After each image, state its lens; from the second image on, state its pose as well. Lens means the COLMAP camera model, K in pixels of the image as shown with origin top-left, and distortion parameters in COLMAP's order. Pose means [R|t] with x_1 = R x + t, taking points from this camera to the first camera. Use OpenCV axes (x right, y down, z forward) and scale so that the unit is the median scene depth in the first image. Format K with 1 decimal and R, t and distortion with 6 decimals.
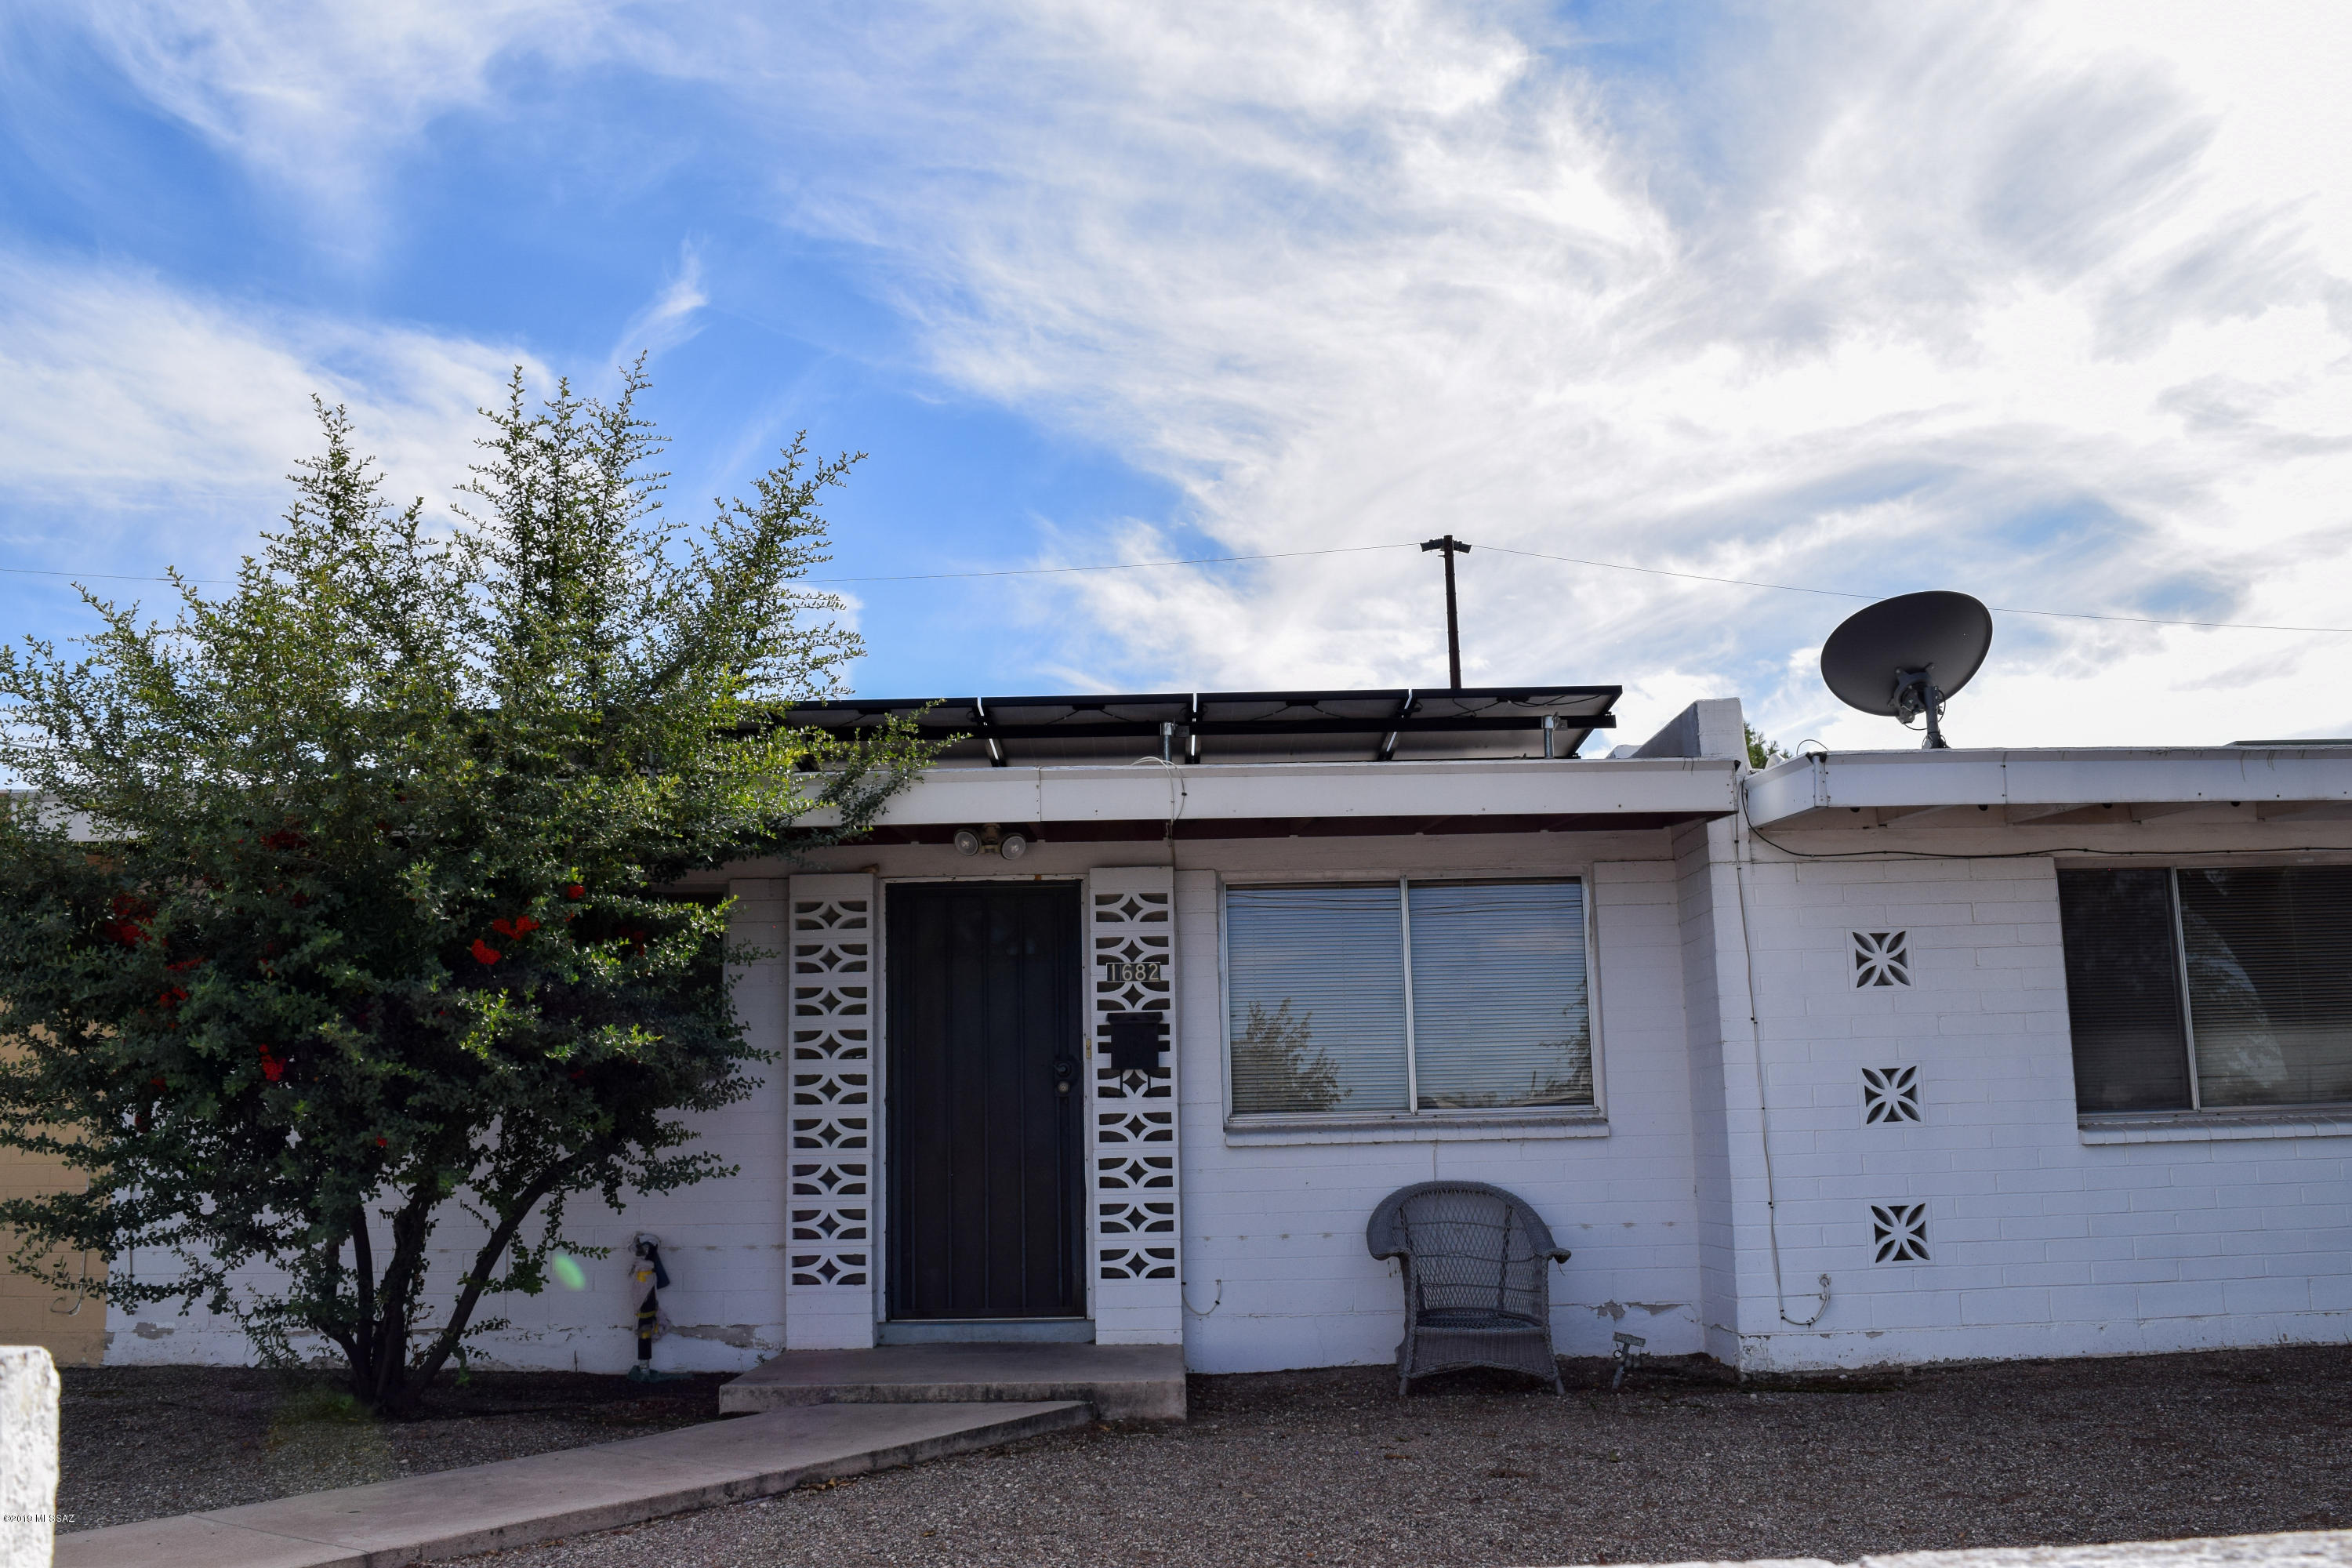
lens RADIAL K [[2133.4, 0, 1176.0], [0, 2133.4, 784.0], [0, 0, 1]] dist [-0.097299, -0.003381]
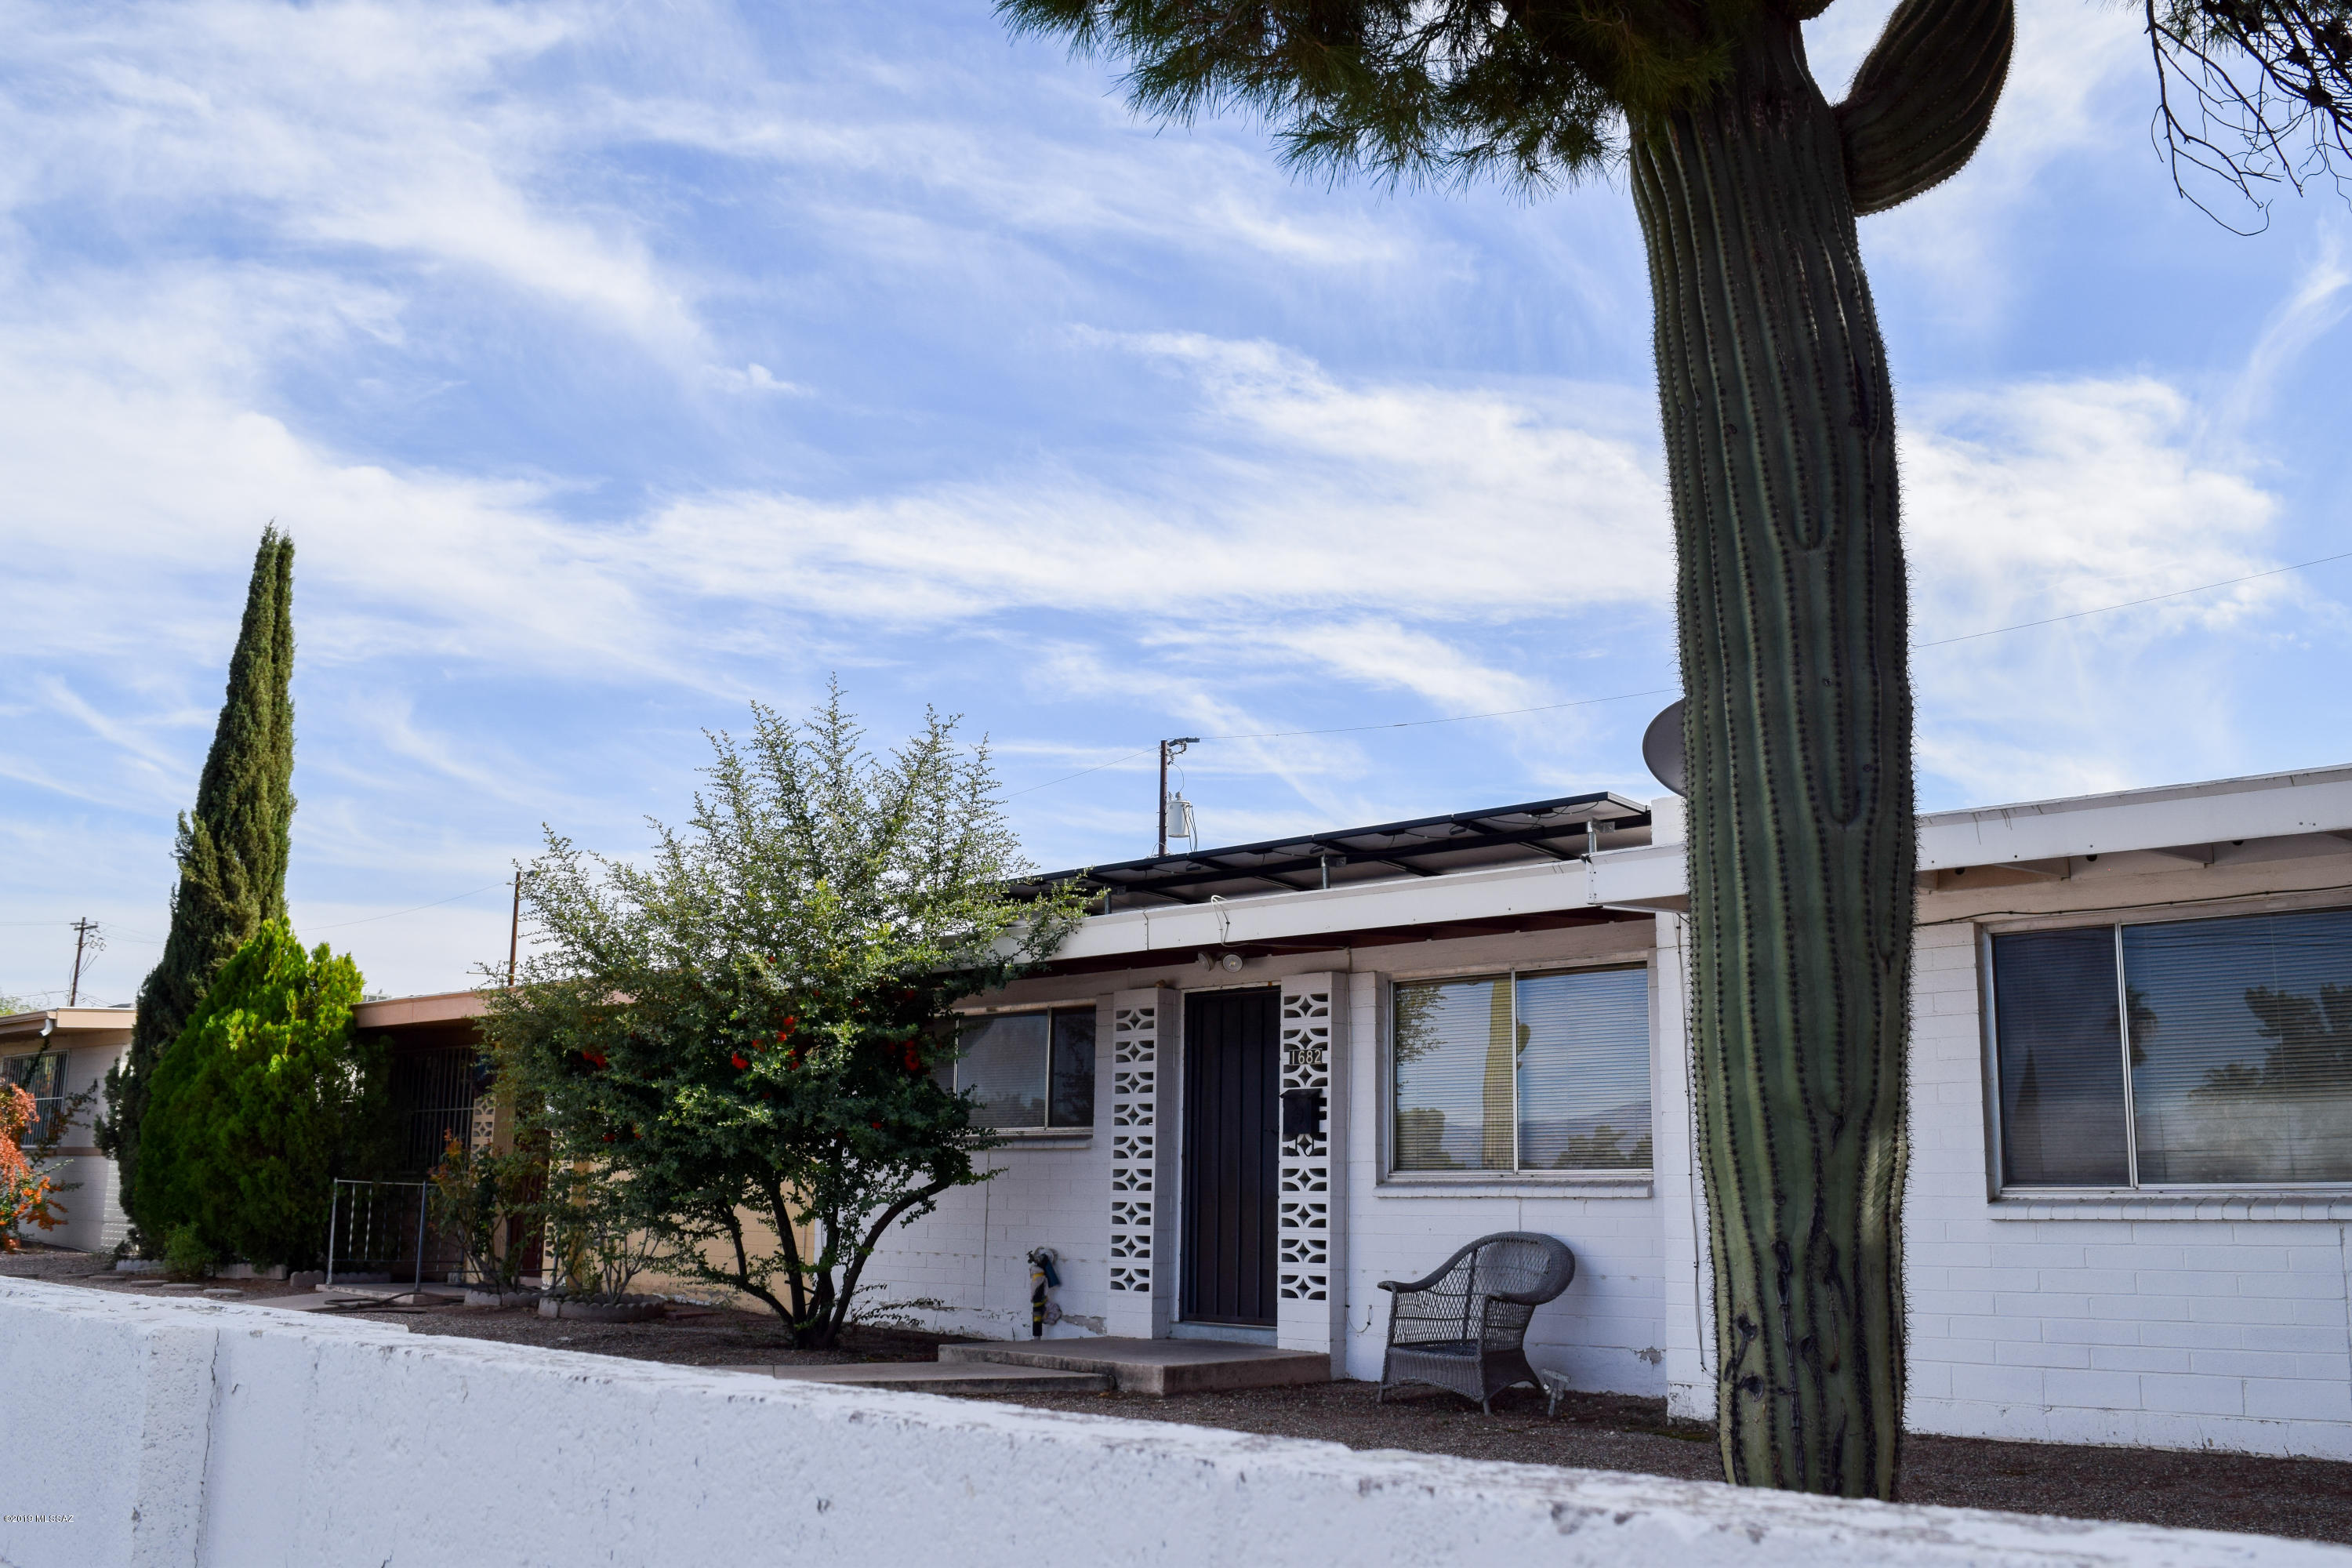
lens RADIAL K [[2133.4, 0, 1176.0], [0, 2133.4, 784.0], [0, 0, 1]] dist [-0.097299, -0.003381]
pose [[0.709051, -0.107151, -0.696968, 0.833347], [0.089088, 0.994080, -0.062195, -0.001354], [0.699507, -0.017992, 0.714400, 0.043793]]
